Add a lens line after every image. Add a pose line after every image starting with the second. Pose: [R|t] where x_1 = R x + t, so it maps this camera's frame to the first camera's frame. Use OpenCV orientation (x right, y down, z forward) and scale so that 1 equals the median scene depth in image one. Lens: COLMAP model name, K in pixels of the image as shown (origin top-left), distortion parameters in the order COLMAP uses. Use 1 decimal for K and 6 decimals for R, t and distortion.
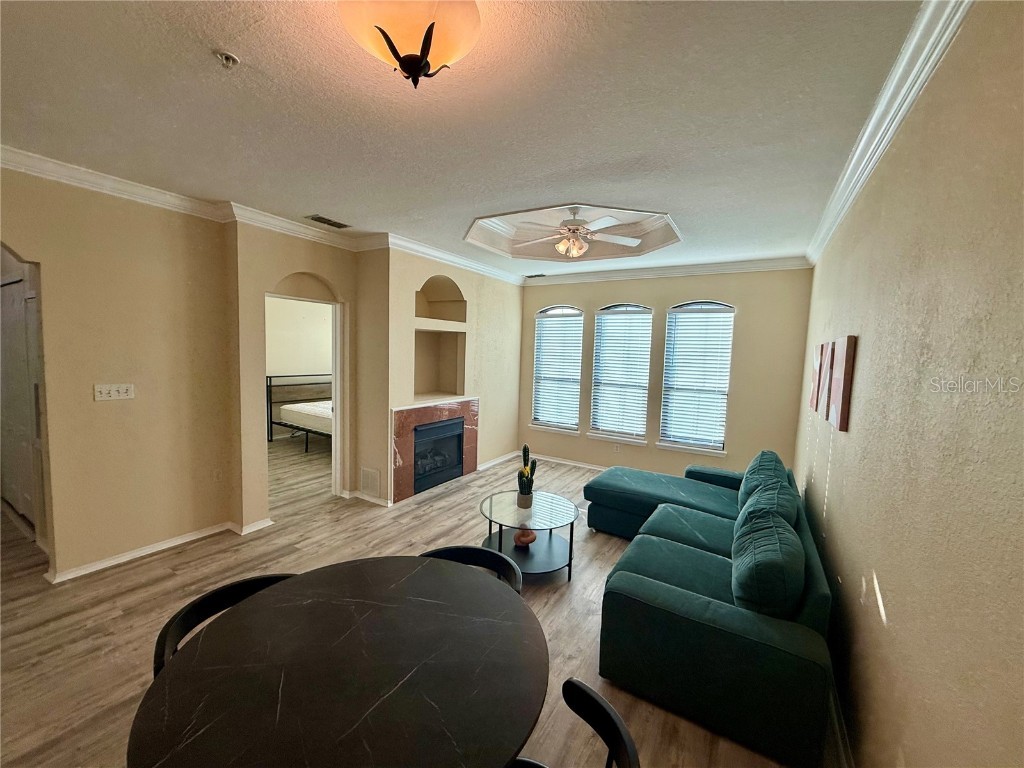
lens RADIAL K [[407.9, 0, 507.6], [0, 407.9, 382.7], [0, 0, 1]] dist [0.000179, -0.000051]
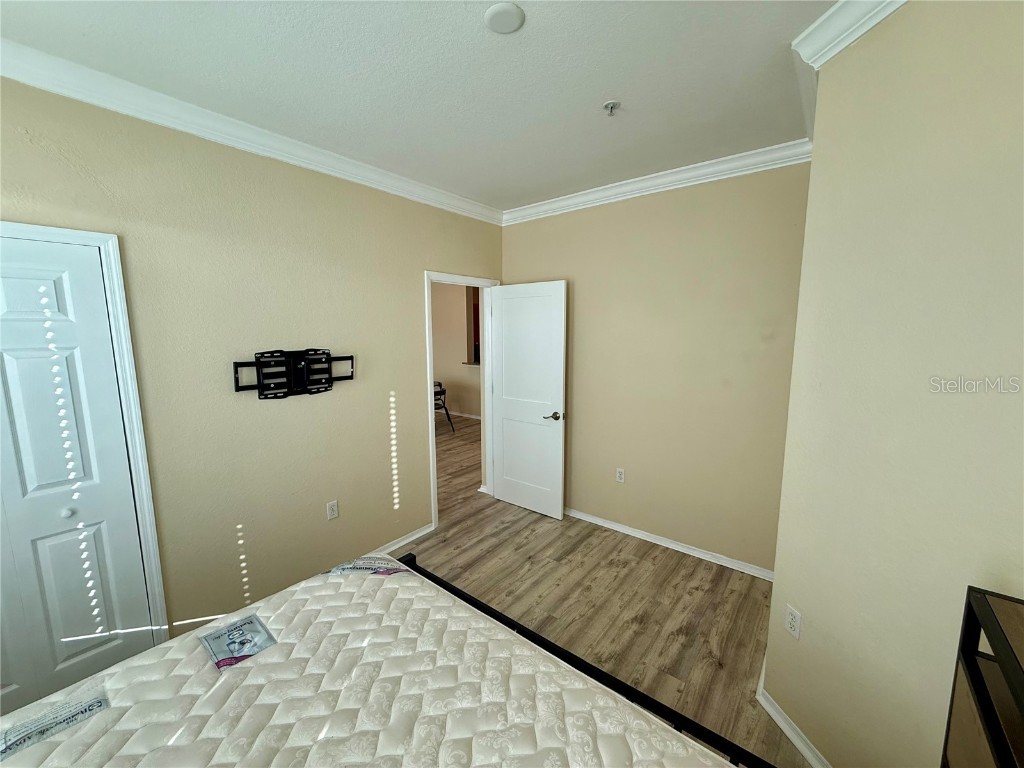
lens RADIAL K [[407.9, 0, 507.6], [0, 407.9, 382.7], [0, 0, 1]] dist [0.000179, -0.000051]
pose [[-0.991768, -0.044658, 0.120005, -0.650845], [-0.017118, 0.975040, 0.221370, -0.177820], [-0.126896, 0.217494, -0.967778, 1.704536]]
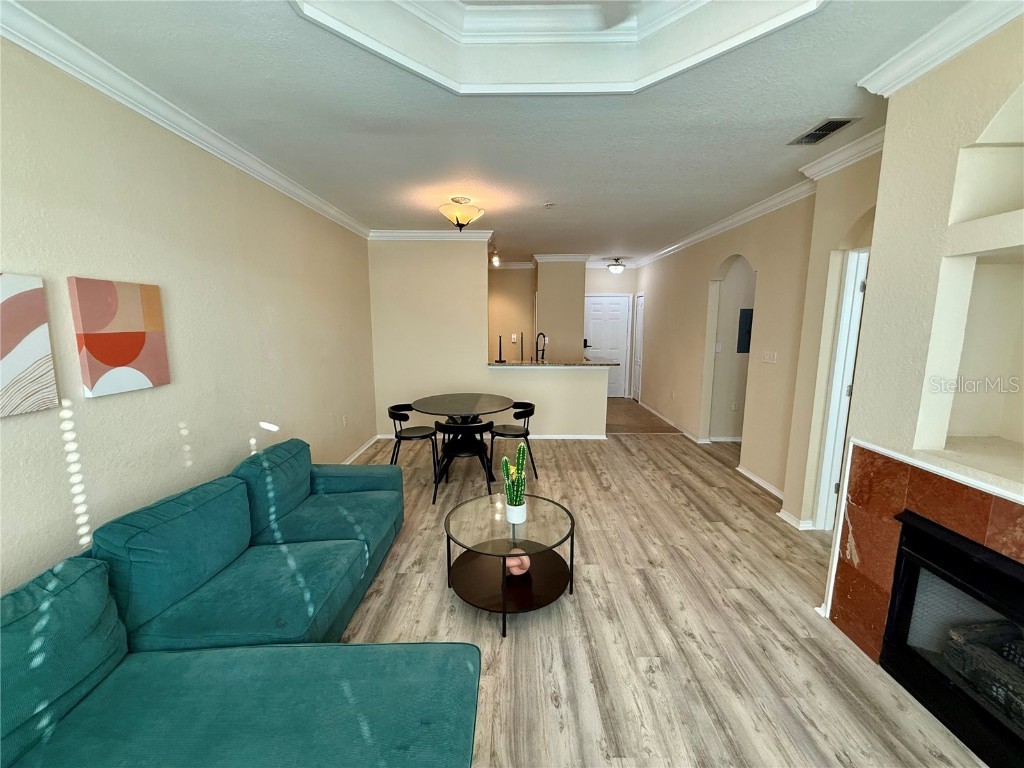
lens RADIAL K [[407.9, 0, 507.6], [0, 407.9, 382.7], [0, 0, 1]] dist [0.000179, -0.000051]
pose [[-0.858575, 0.044450, -0.510758, 0.305342], [-0.067655, 0.977699, 0.198814, -0.067230], [0.508205, 0.205252, -0.836421, 1.113638]]
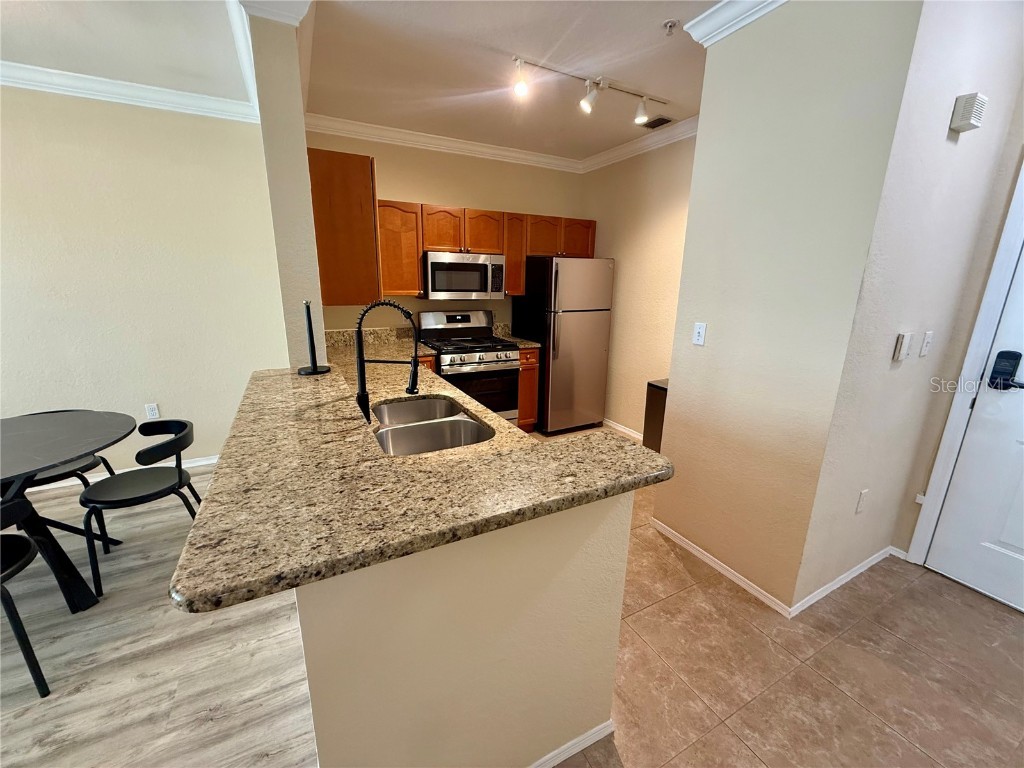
lens RADIAL K [[407.9, 0, 507.6], [0, 407.9, 382.7], [0, 0, 1]] dist [0.000179, -0.000051]
pose [[-0.854891, -0.168978, 0.490518, -0.732194], [-0.001506, 0.946276, 0.323356, -0.019585], [-0.518806, 0.275695, -0.809217, 0.308262]]
